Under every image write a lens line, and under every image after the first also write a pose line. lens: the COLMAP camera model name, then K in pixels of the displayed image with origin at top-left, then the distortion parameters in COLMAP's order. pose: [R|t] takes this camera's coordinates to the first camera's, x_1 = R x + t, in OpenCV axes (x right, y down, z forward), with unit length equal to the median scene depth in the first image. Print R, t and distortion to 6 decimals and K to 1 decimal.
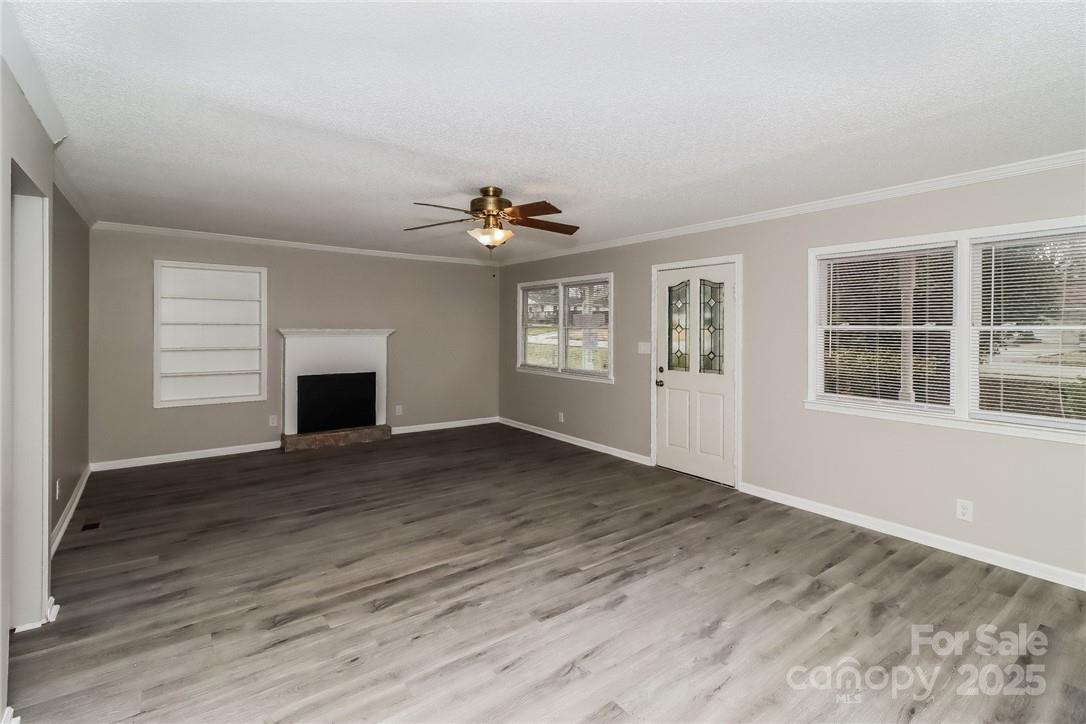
lens RADIAL K [[513.0, 0, 538.2], [0, 513.0, 323.7], [0, 0, 1]] dist [0.000615, -0.000204]
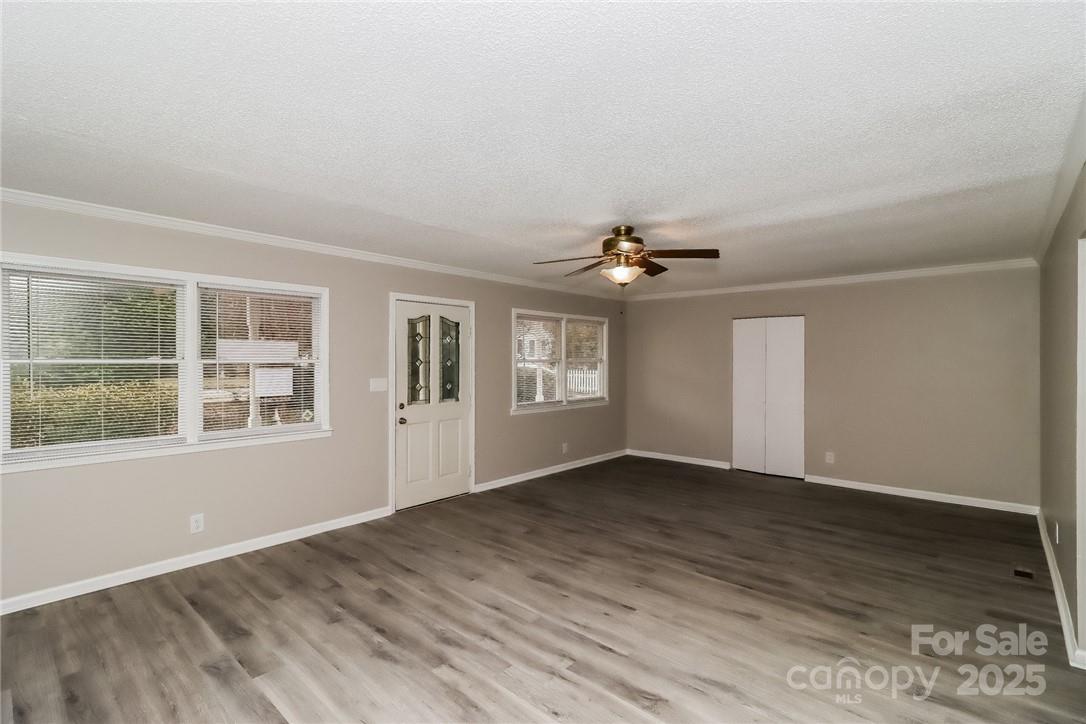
lens RADIAL K [[513.0, 0, 539.4], [0, 513.0, 364.3], [0, 0, 1]] dist [0.000615, -0.000204]
pose [[-0.205769, -0.012265, 0.978524, -0.762800], [-0.009512, 0.999899, 0.010533, 0.000641], [-0.978554, -0.007140, -0.205865, 0.991886]]
